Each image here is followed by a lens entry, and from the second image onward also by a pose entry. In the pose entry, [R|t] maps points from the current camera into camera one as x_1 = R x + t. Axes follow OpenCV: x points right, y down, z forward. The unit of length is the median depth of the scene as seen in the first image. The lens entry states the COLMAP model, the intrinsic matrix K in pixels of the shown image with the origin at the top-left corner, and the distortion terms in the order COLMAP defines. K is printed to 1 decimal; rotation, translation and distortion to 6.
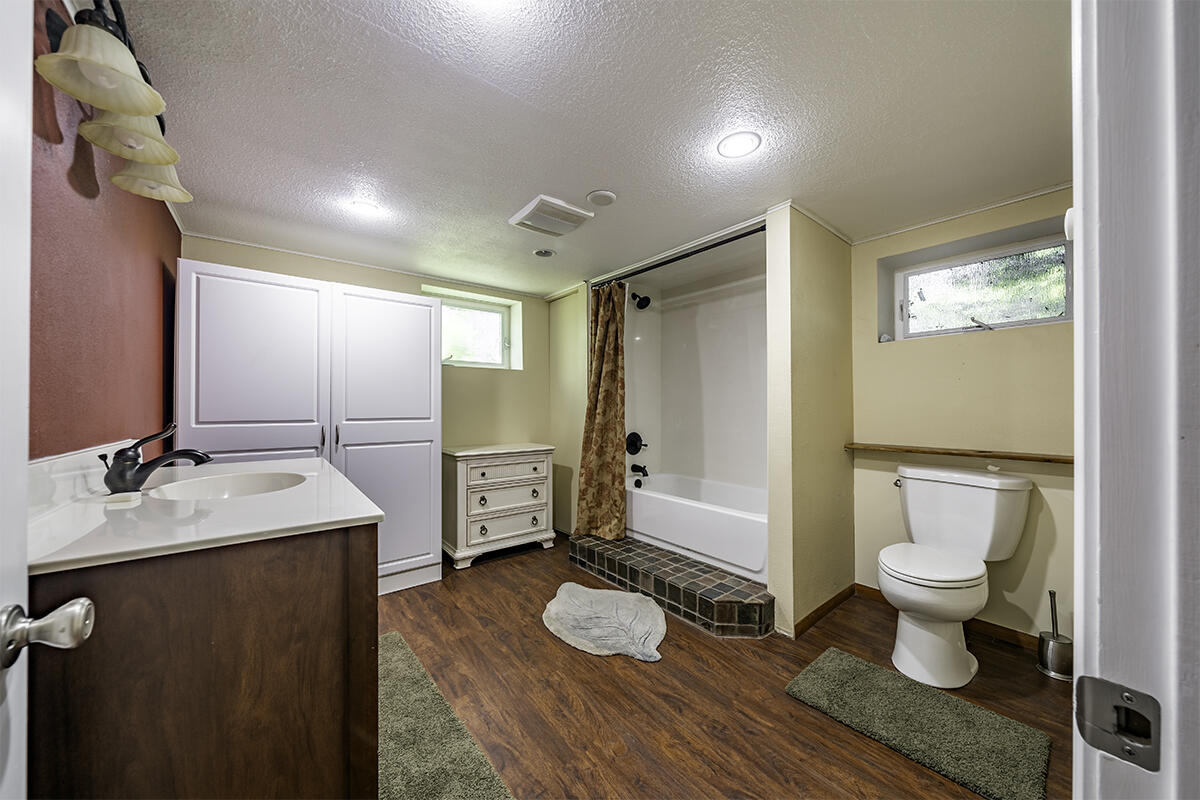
lens RADIAL K [[414.7, 0, 594.4], [0, 414.7, 405.1], [0, 0, 1]] dist [-0.000310, -0.000102]
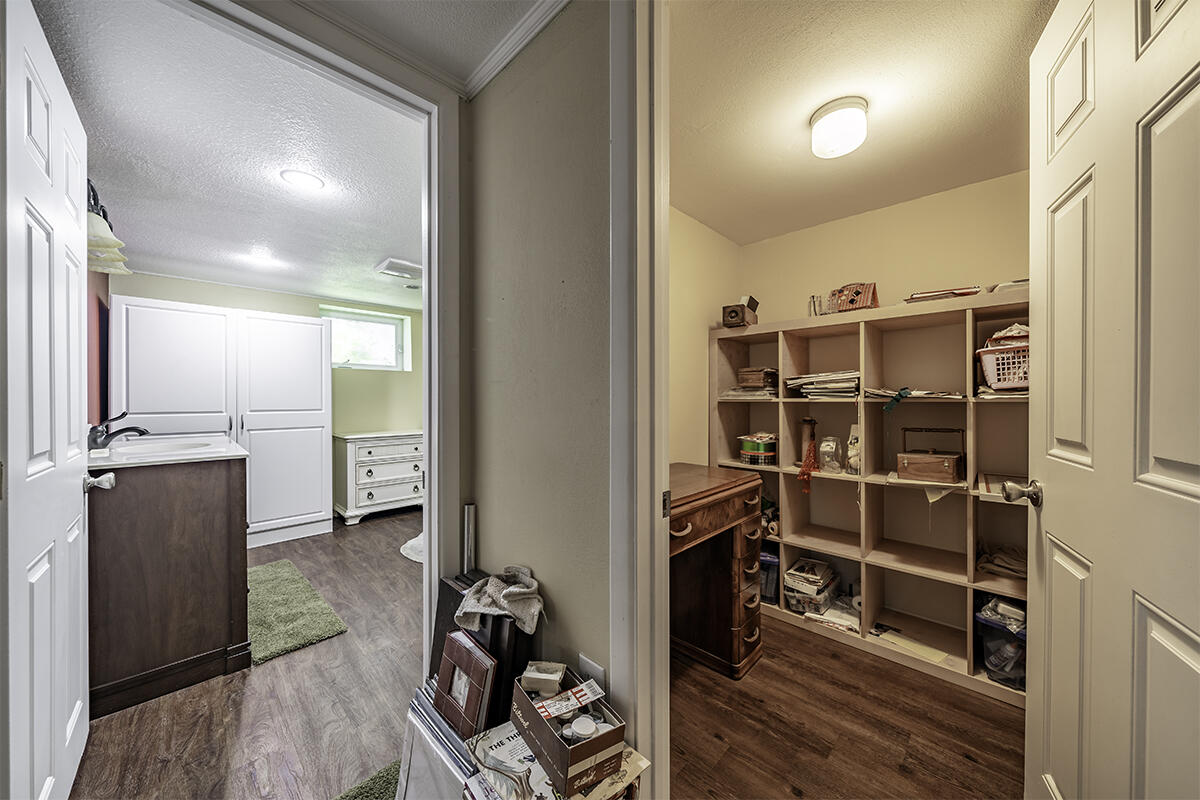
lens RADIAL K [[414.7, 0, 605.9], [0, 414.7, 399.8], [0, 0, 1]] dist [-0.000310, -0.000102]
pose [[0.991619, -0.003119, 0.129160, 0.369372], [0.002446, 0.999983, 0.005367, -0.005468], [-0.129175, -0.005006, 0.991609, -0.477356]]
